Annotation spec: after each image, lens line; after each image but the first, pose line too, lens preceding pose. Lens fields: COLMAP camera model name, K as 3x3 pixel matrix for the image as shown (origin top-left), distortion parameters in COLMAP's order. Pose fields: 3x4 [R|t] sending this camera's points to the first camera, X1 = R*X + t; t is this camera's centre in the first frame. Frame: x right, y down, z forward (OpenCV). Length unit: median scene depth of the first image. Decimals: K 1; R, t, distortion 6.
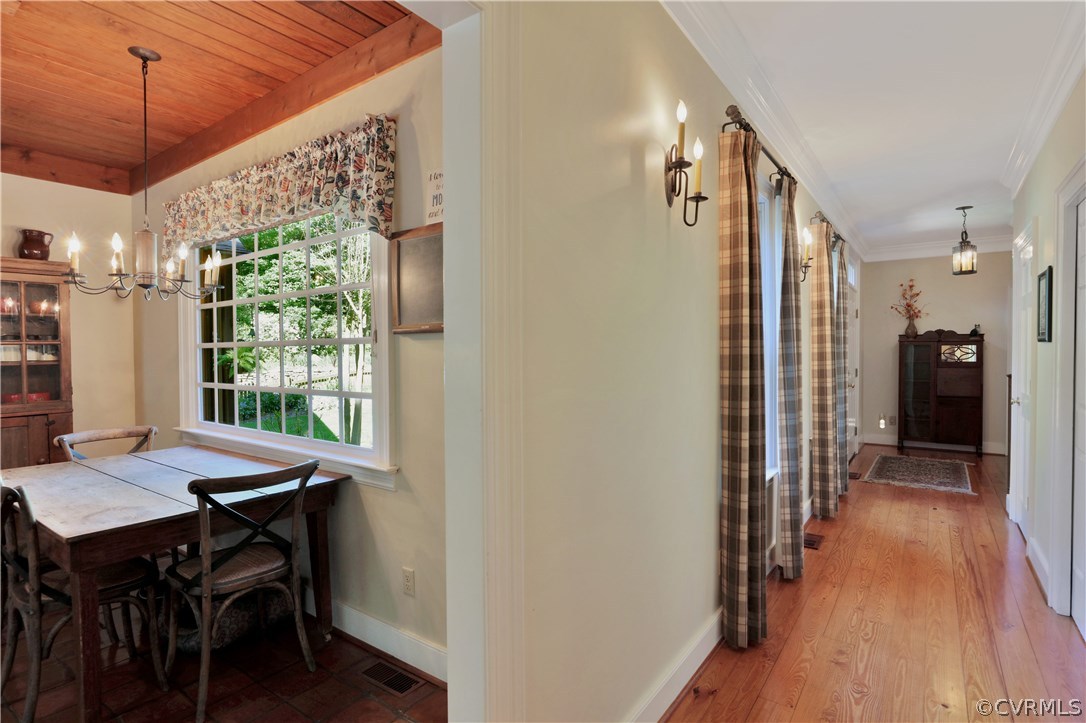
lens RADIAL K [[539.1, 0, 542.0], [0, 539.1, 359.4], [0, 0, 1]] dist [-0.000058, 0.000042]
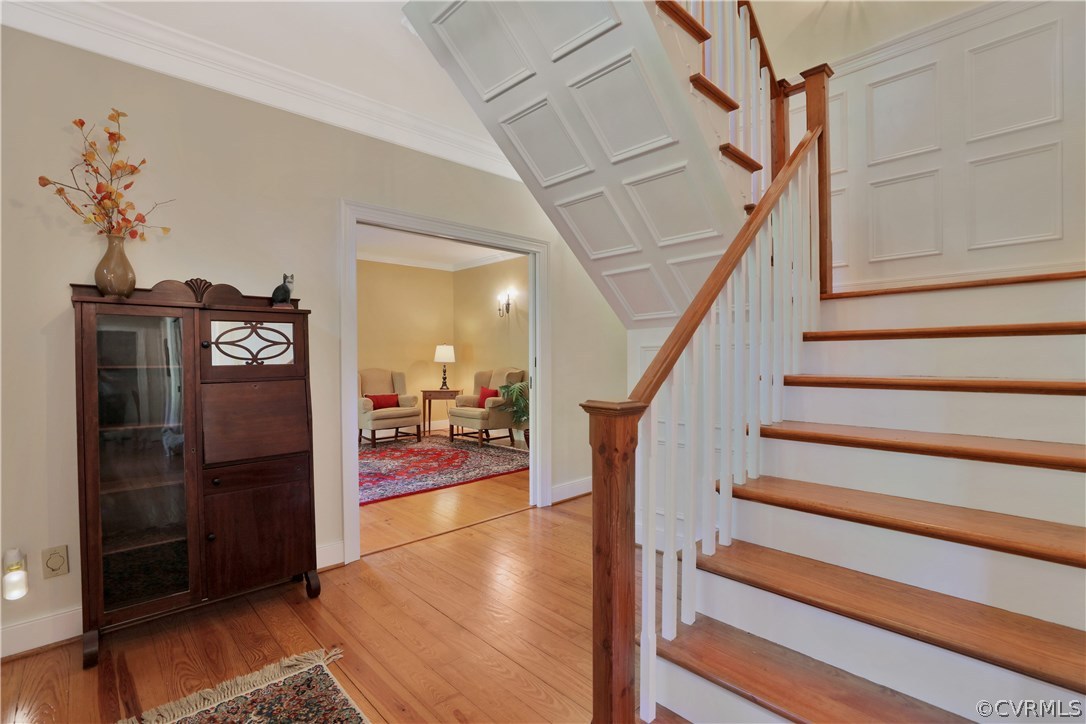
lens RADIAL K [[496.6, 0, 541.8], [0, 496.6, 361.2], [0, 0, 1]] dist [-0.005187, -0.000442]
pose [[0.180657, -0.008784, 0.983507, 0.440590], [0.020881, 0.999769, 0.005094, 0.003653], [-0.983325, 0.019617, 0.180798, 0.699760]]
